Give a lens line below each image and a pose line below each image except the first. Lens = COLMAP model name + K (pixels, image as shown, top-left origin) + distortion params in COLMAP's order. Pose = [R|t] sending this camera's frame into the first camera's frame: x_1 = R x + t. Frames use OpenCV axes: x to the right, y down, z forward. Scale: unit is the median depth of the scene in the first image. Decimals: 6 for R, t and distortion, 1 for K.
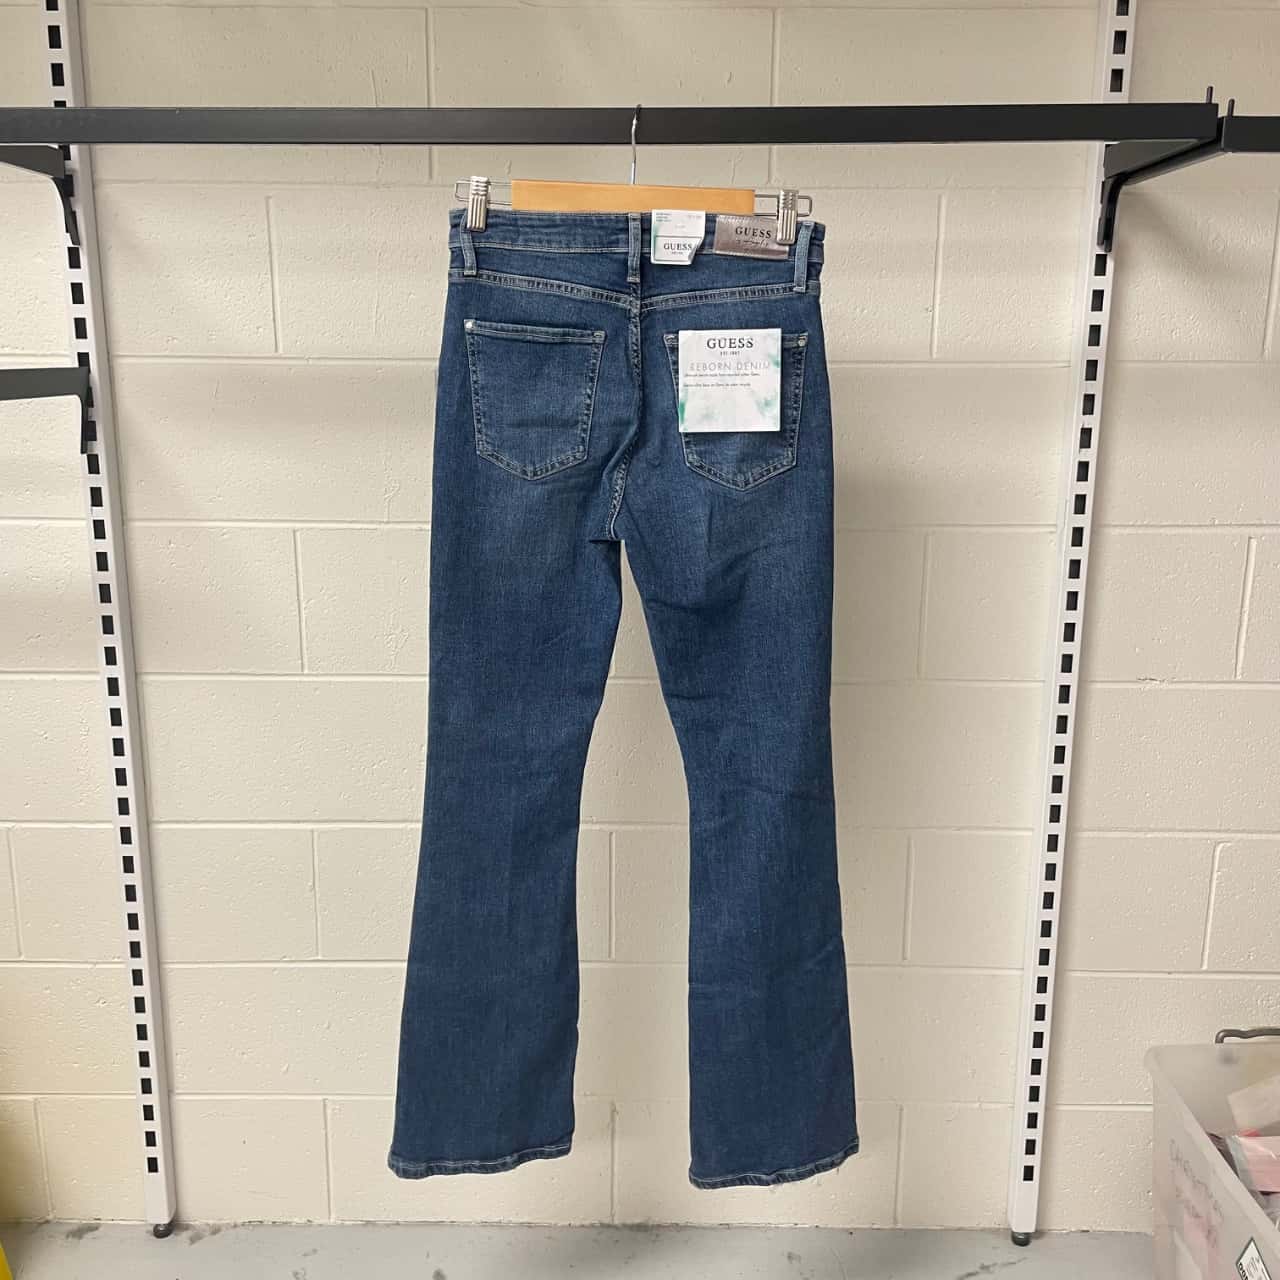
lens RADIAL K [[1348.0, 0, 638.2], [0, 1348.0, 628.4], [0, 0, 1]] dist [0.018502, 0.000000]
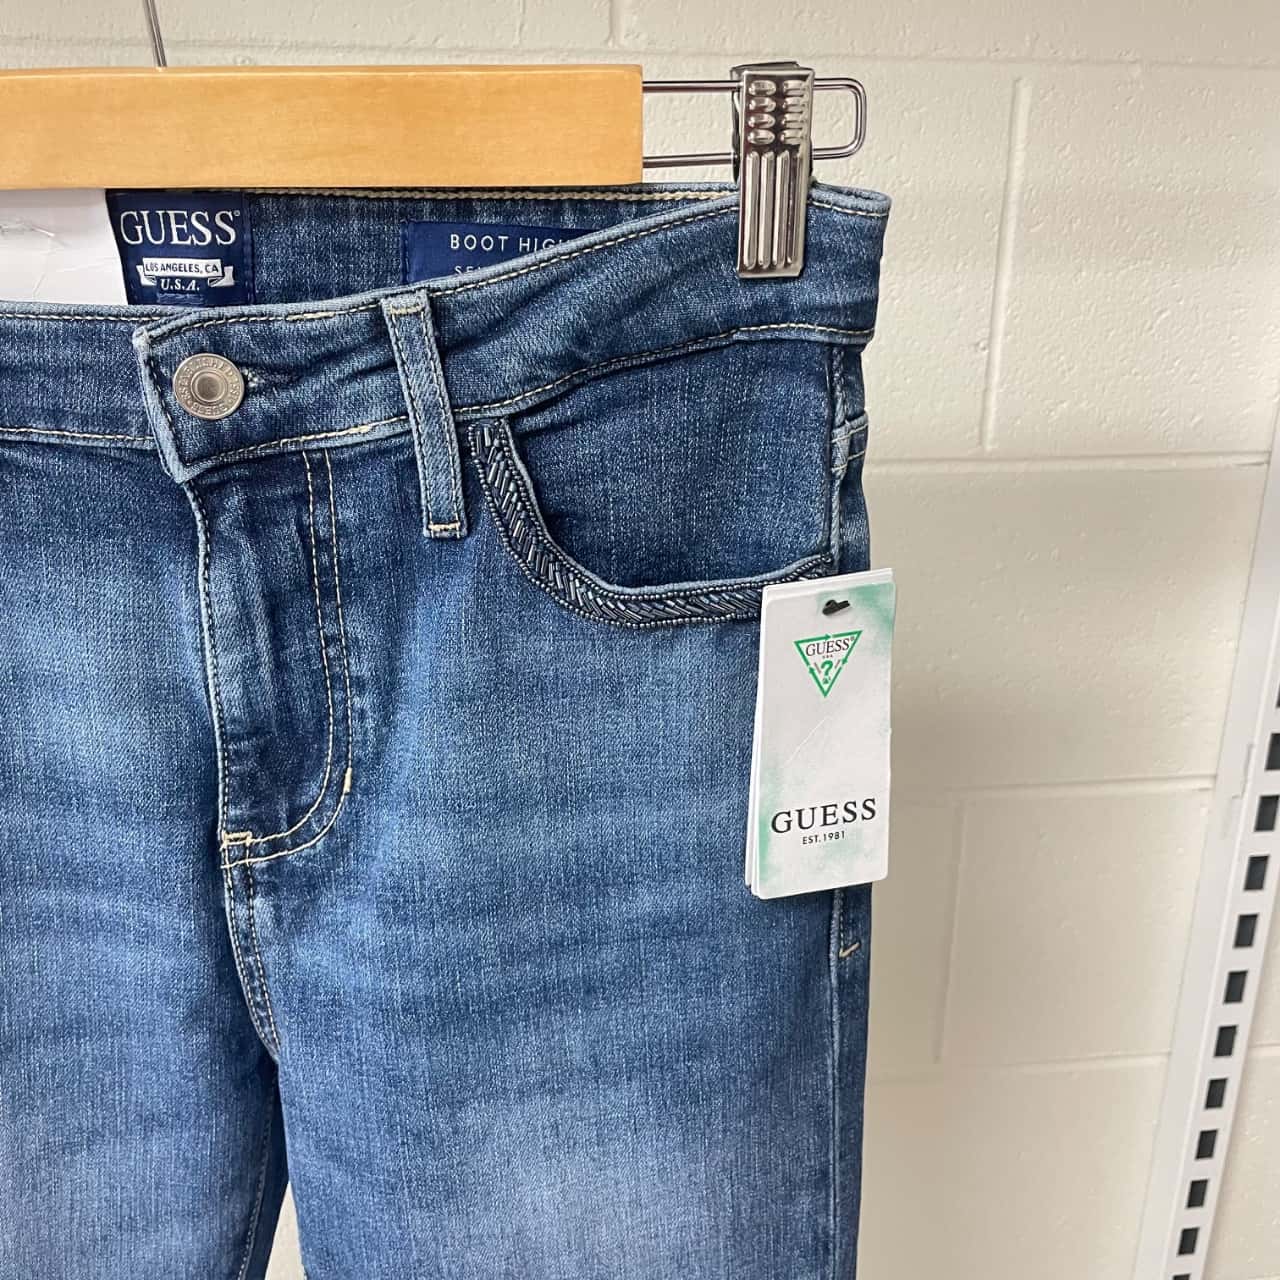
lens RADIAL K [[1348.0, 0, 679.7], [0, 1348.0, 604.9], [0, 0, 1]] dist [0.018502, 0.000000]
pose [[0.986493, -0.043166, 0.158016, 0.044297], [0.026349, 0.993908, 0.107013, -0.193680], [-0.161672, -0.101404, 0.981621, 0.554049]]
